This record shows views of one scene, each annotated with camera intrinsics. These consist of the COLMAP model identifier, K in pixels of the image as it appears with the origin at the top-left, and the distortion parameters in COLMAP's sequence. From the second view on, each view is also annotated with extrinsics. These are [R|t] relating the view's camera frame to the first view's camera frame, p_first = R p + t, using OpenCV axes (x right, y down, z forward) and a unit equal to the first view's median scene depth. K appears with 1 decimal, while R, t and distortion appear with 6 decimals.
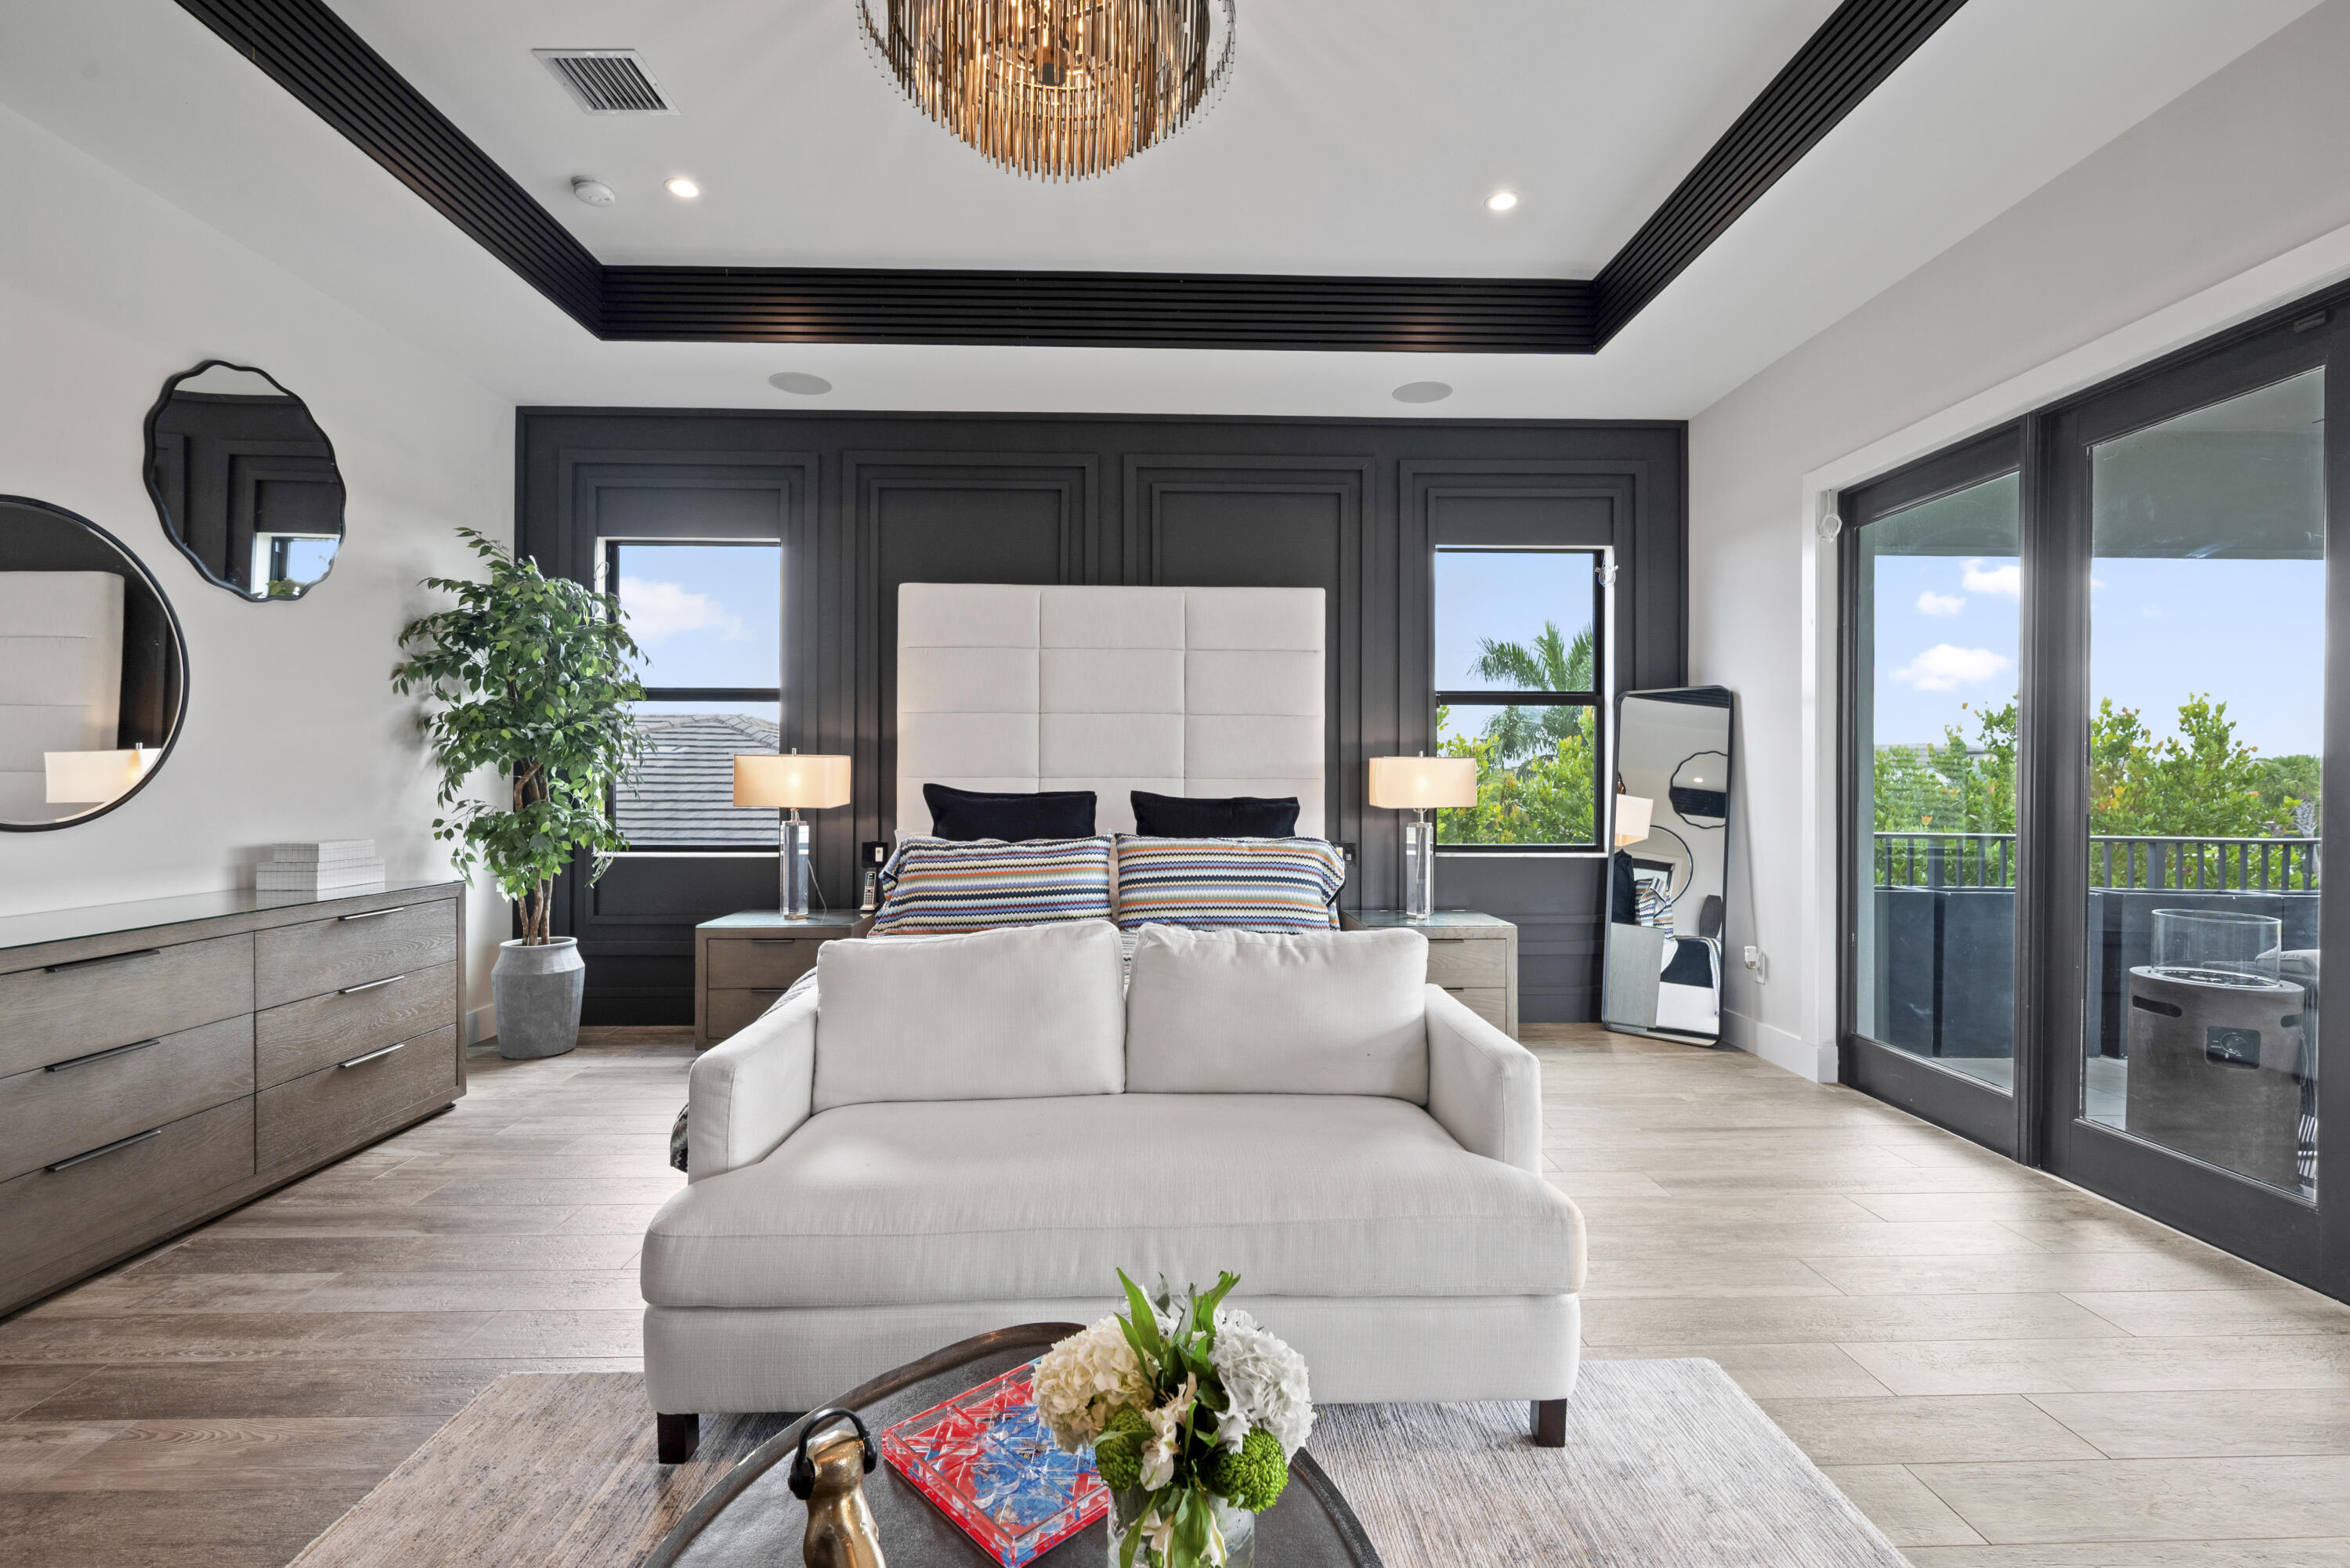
lens RADIAL K [[1053.3, 0, 1186.0], [0, 1053.3, 780.0], [0, 0, 1]] dist [-0.001262, 0.000294]
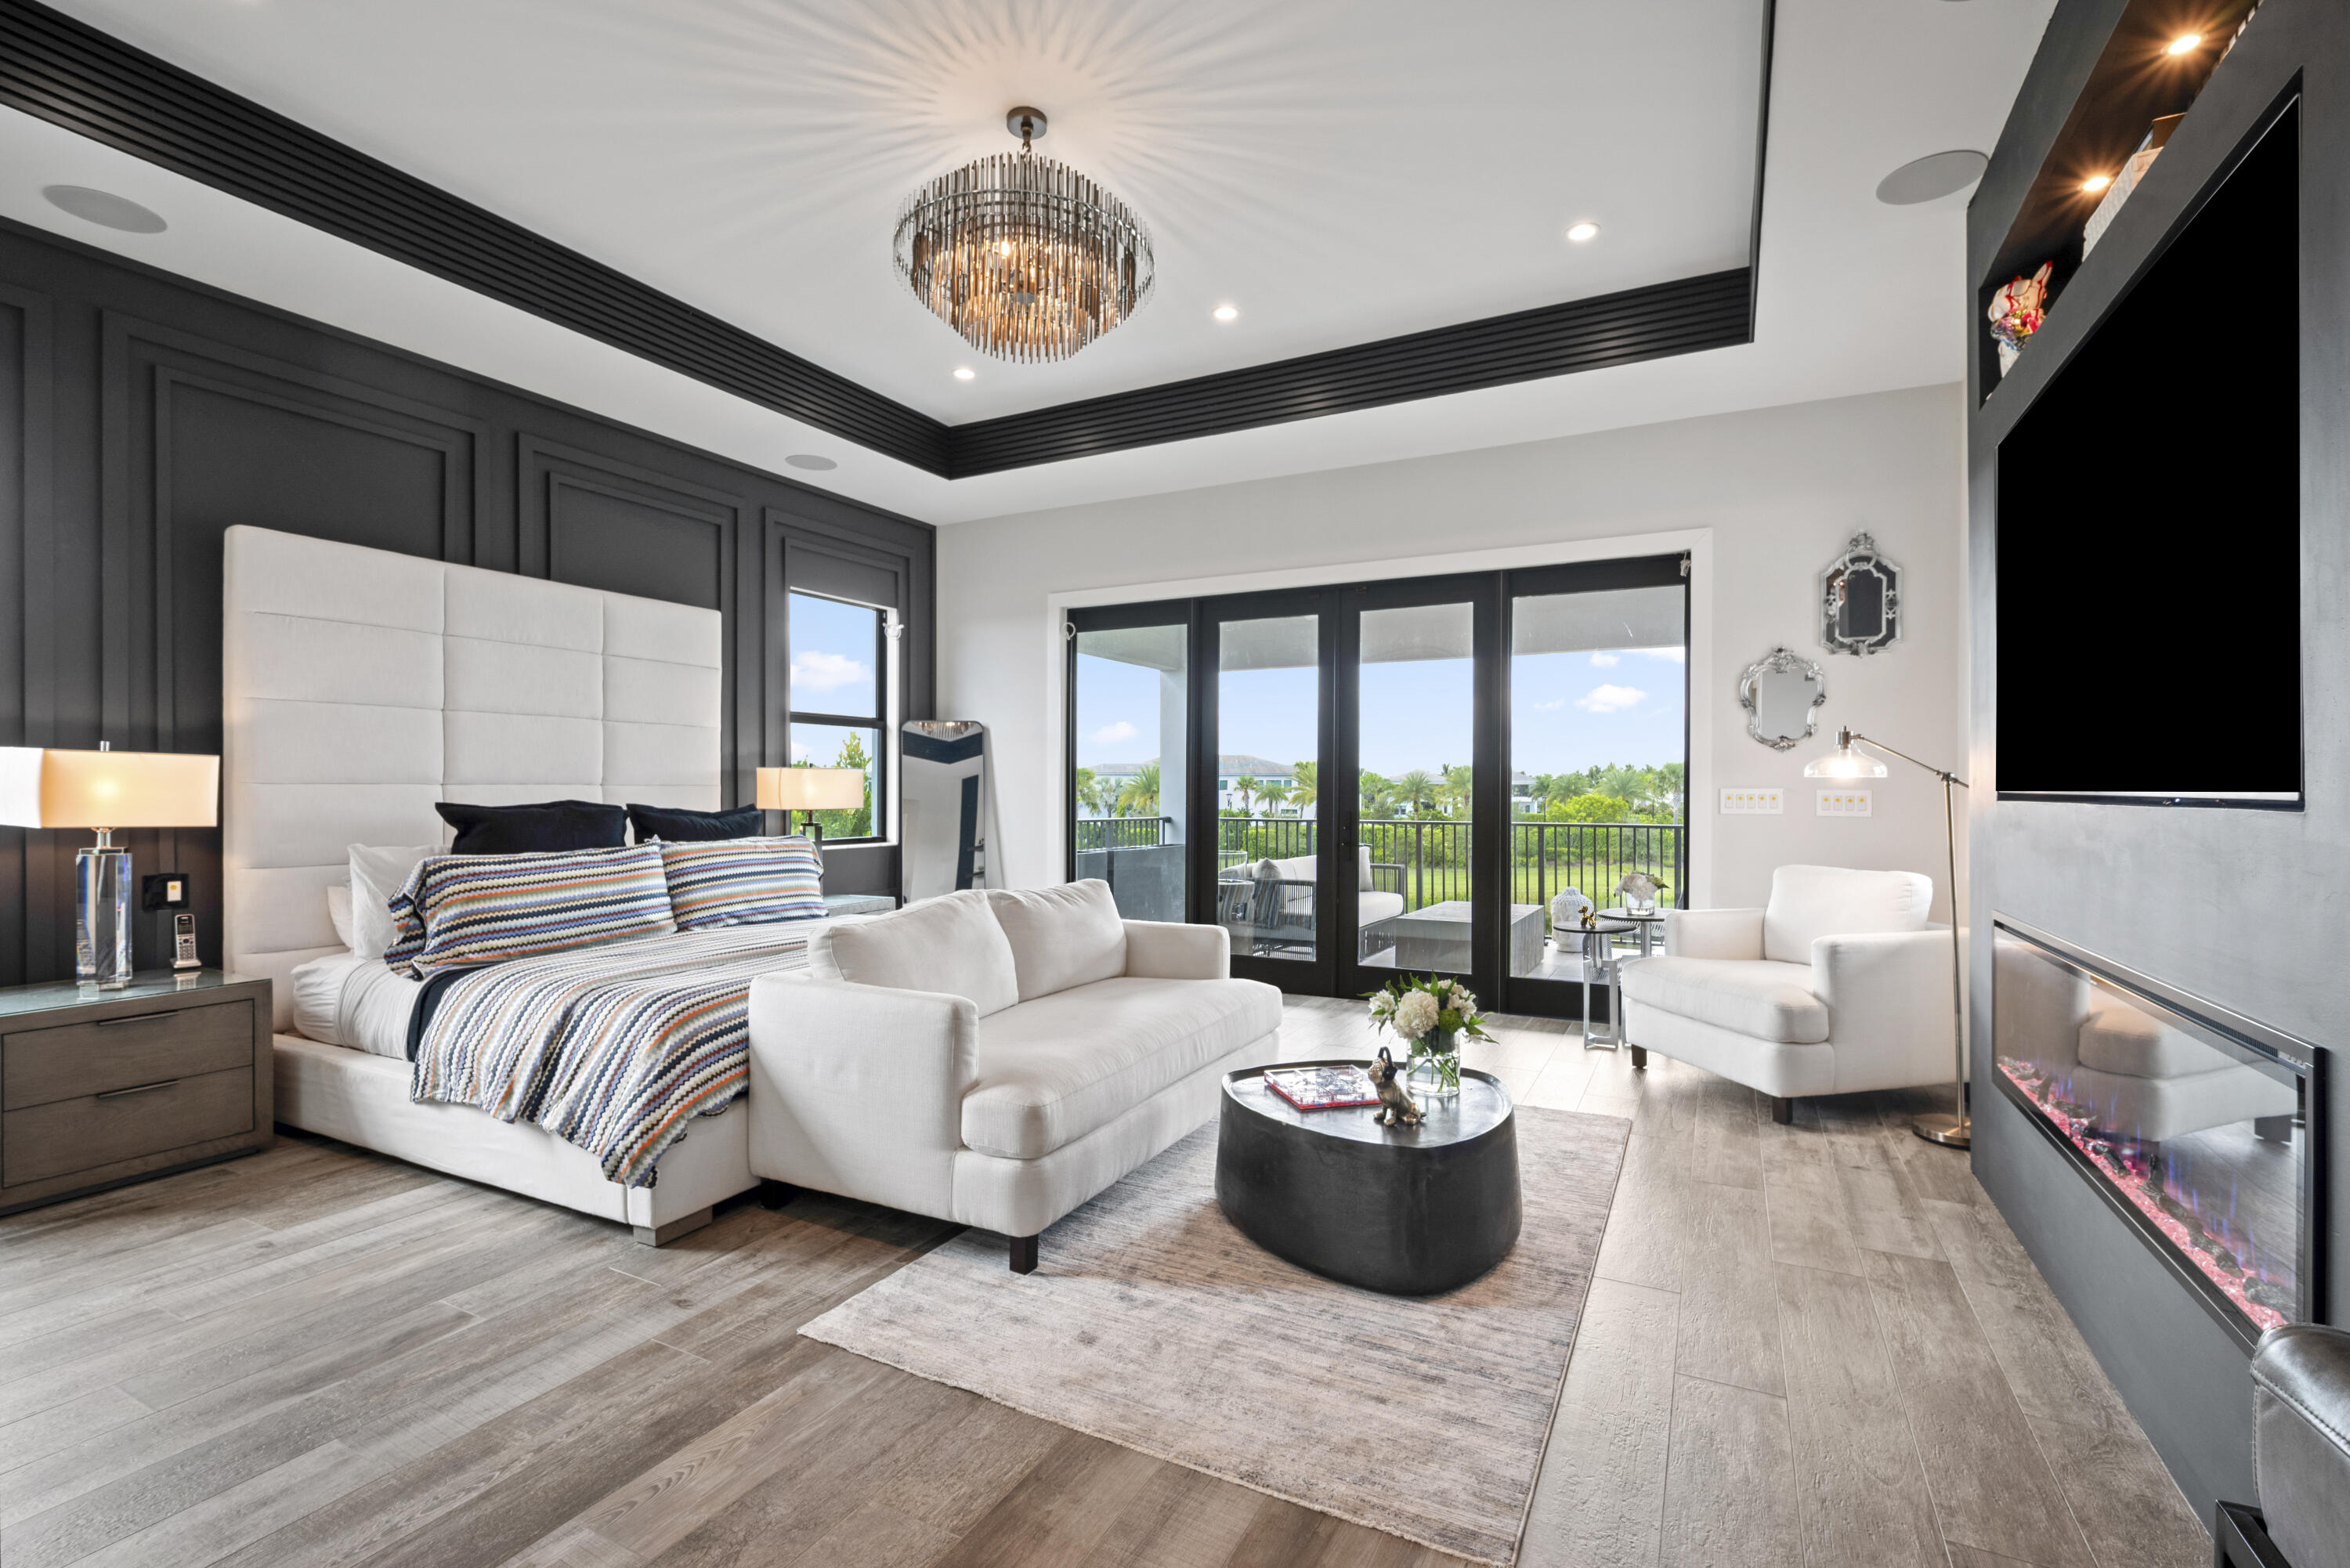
lens RADIAL K [[1034.2, 0, 1178.7], [0, 1034.2, 792.1], [0, 0, 1]] dist [0.000489, 0.000125]
pose [[0.492133, -0.006016, 0.870499, -0.656457], [0.000859, 0.999979, 0.006426, -0.001204], [-0.870520, -0.002415, 0.492128, 0.060199]]
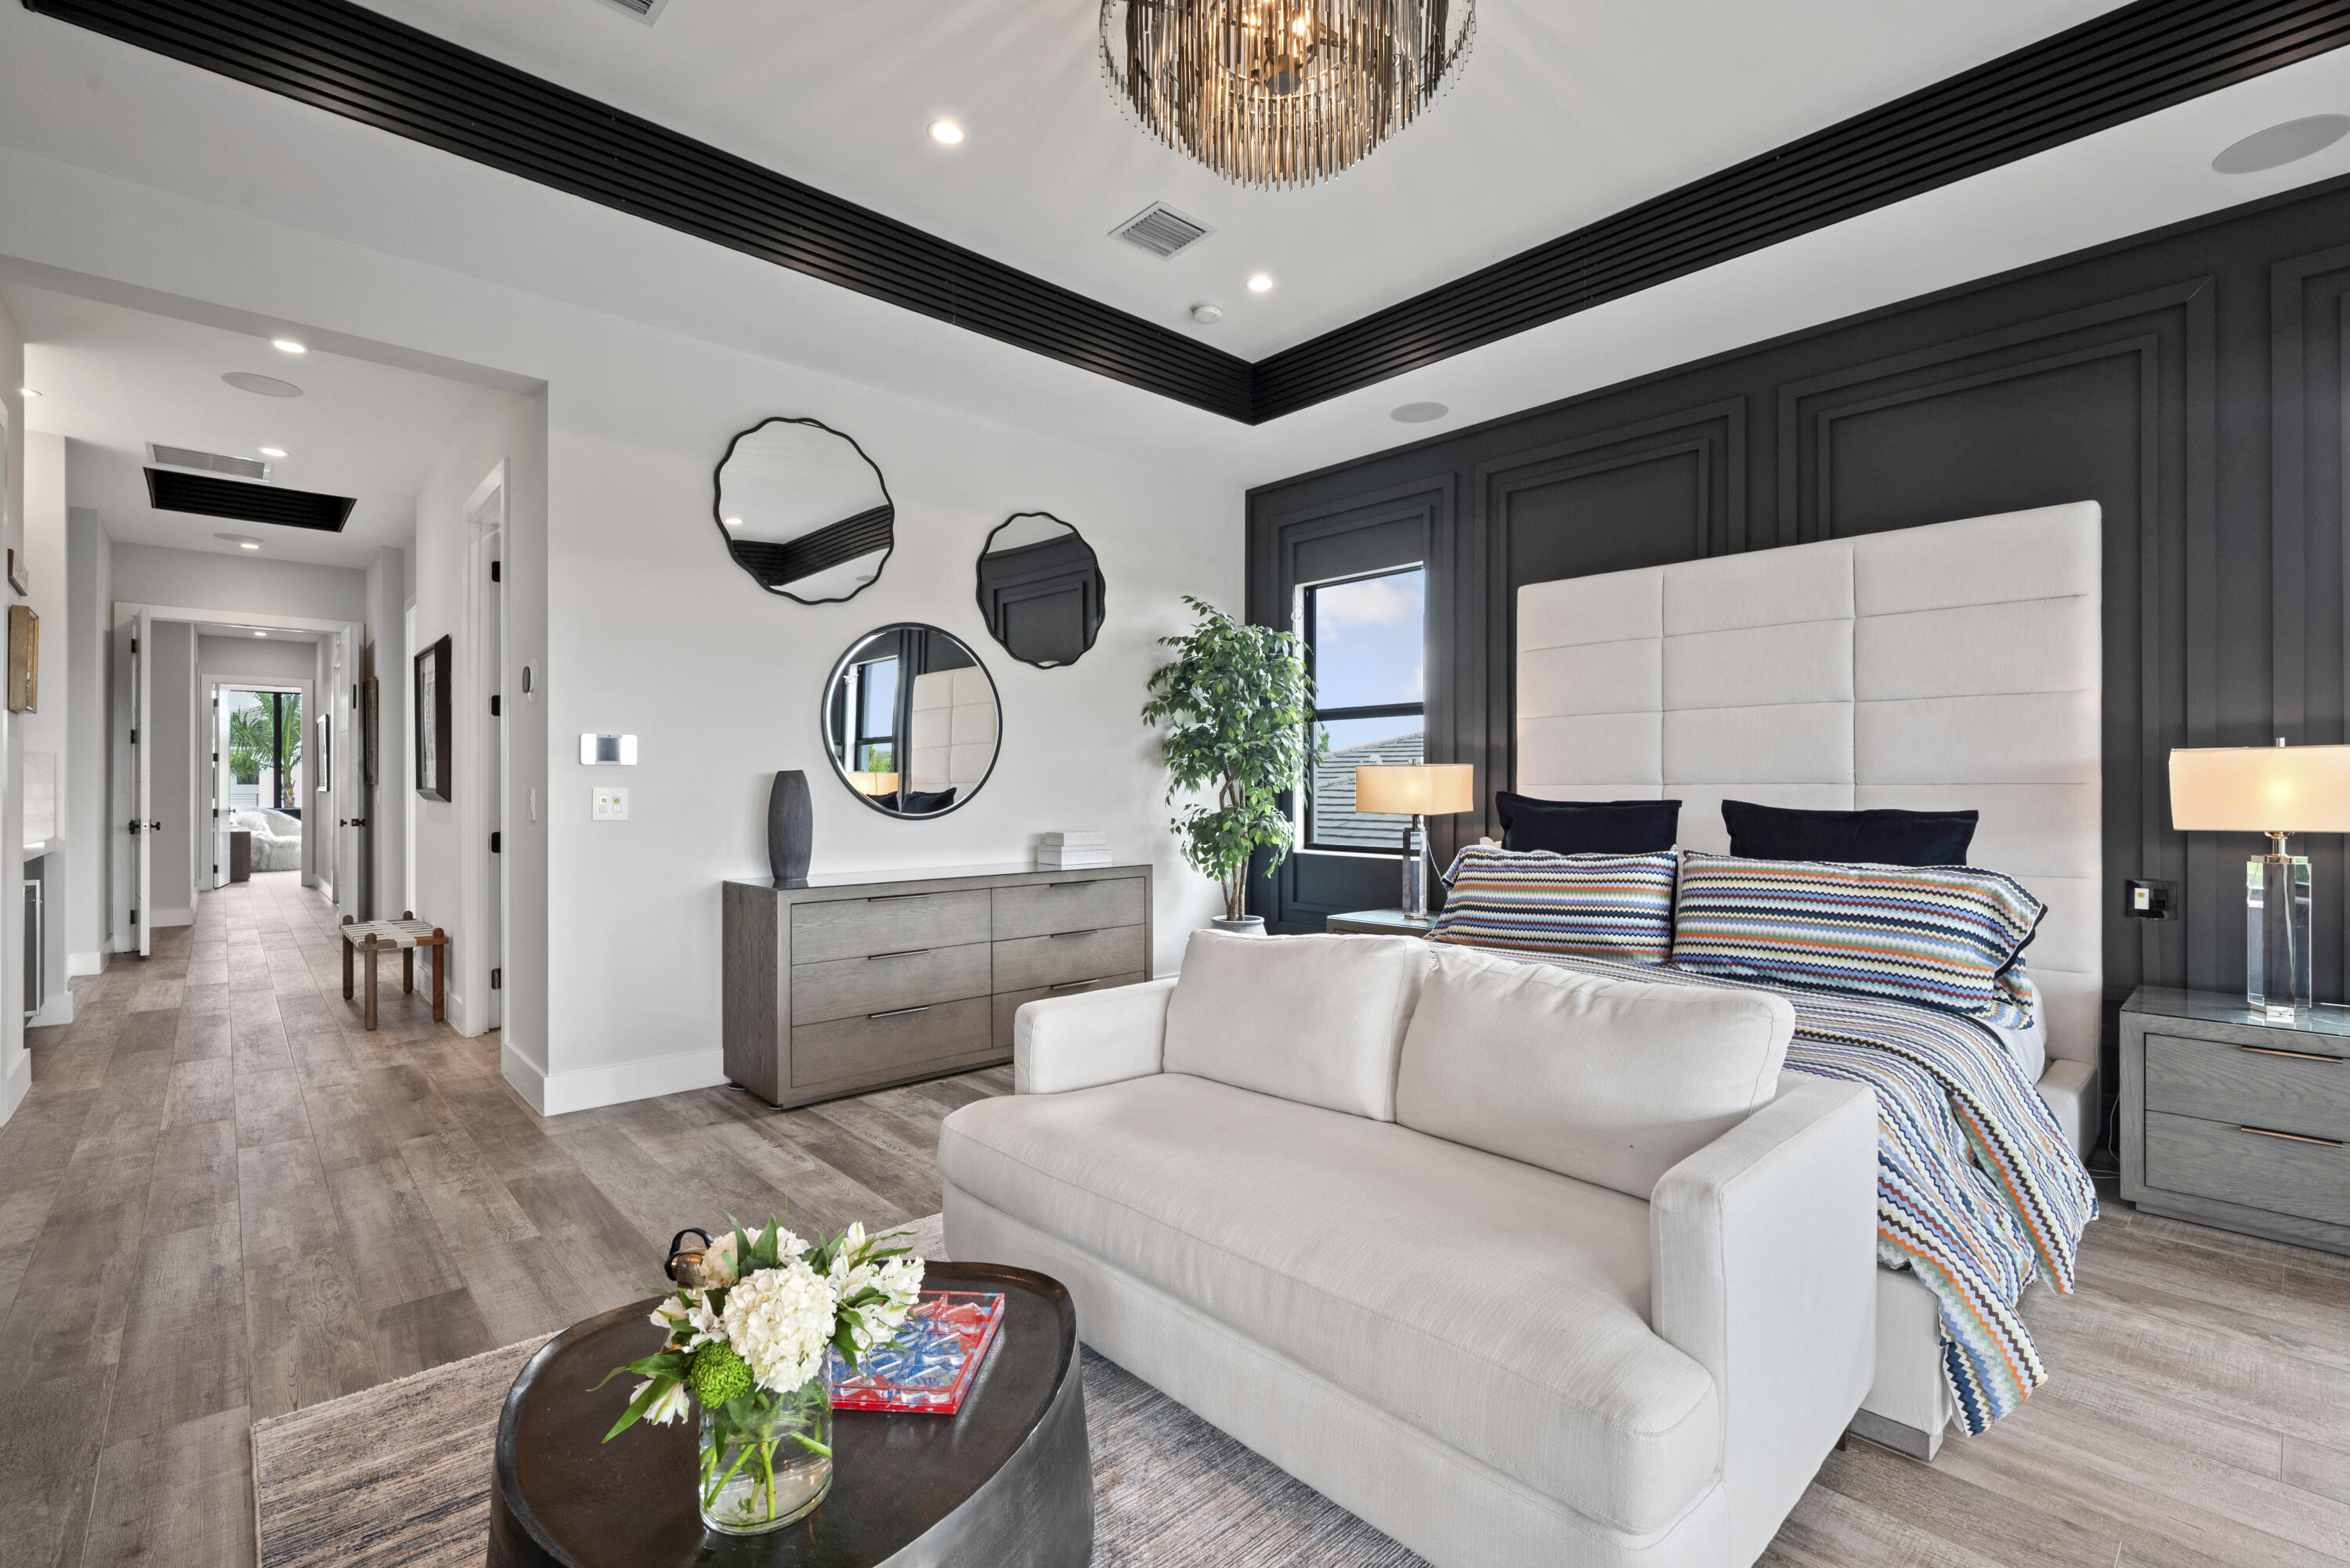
lens RADIAL K [[1046.1, 0, 1175.0], [0, 1046.1, 784.0], [0, 0, 1]] dist [0.000602, 0.000561]
pose [[0.655844, -0.005613, -0.754876, 0.285005], [0.001877, 0.999981, -0.005805, 0.001629], [0.754894, 0.002390, 0.655842, 0.137436]]
